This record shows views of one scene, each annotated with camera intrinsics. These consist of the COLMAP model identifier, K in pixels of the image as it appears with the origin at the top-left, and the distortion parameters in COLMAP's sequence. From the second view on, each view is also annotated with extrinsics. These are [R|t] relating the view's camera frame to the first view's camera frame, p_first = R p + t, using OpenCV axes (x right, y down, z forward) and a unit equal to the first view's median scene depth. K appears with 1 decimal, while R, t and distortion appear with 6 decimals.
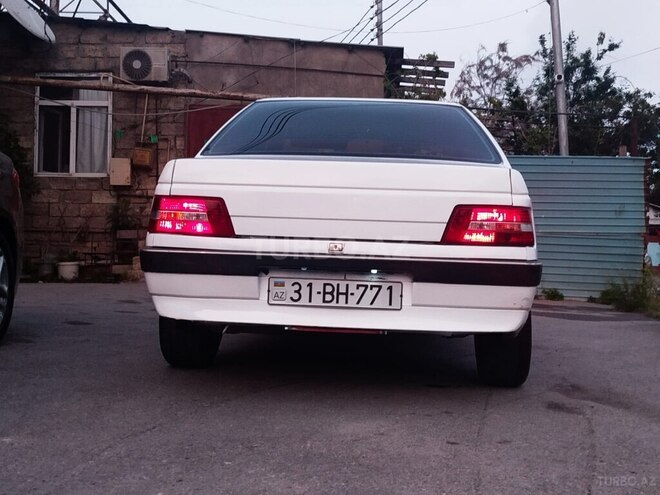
lens RADIAL K [[905.4, 0, 330.0], [0, 905.4, 247.5], [0, 0, 1]] dist [0.174321, -0.498197]
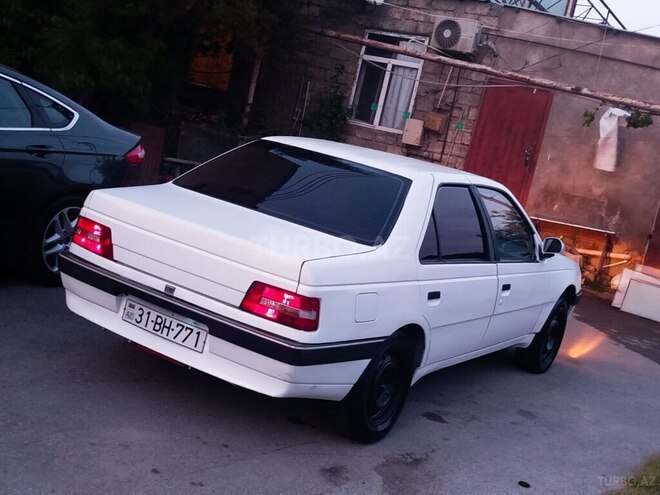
lens RADIAL K [[905.4, 0, 330.0], [0, 905.4, 247.5], [0, 0, 1]] dist [0.174321, -0.498197]
pose [[0.869716, 0.232576, -0.435318, 0.191925], [-0.198096, 0.972344, 0.123716, -0.066964], [0.452052, -0.021363, 0.891736, -0.000044]]
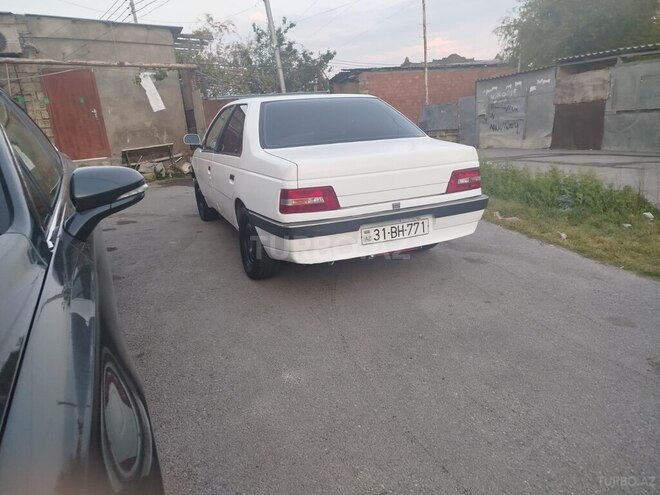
lens RADIAL K [[459.9, 0, 330.0], [0, 459.9, 247.5], [0, 0, 1]] dist [0.032011, -0.027189]
pose [[0.880431, -0.206978, 0.426616, -0.130711], [0.091336, 0.956881, 0.275749, -0.046678], [-0.465295, -0.203812, 0.861372, 0.078588]]
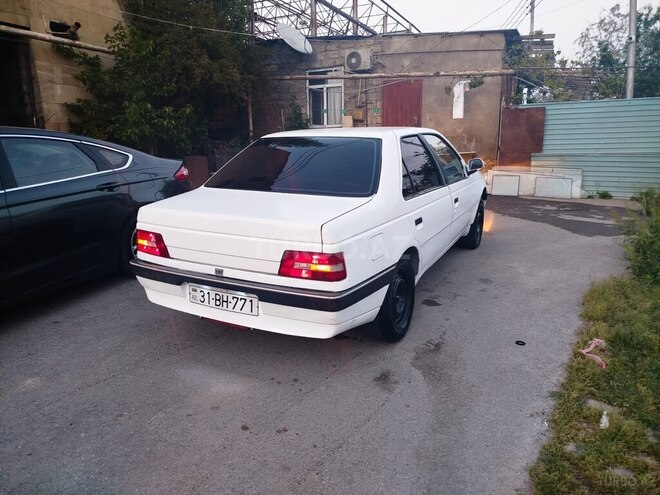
lens RADIAL K [[455.9, 0, 330.0], [0, 455.9, 247.5], [0, 0, 1]] dist [0.058168, -0.061334]
pose [[0.916063, 0.055246, -0.397212, 0.126952], [0.040788, 0.972495, 0.229326, -0.055038], [0.398956, -0.226279, 0.888613, 0.108580]]
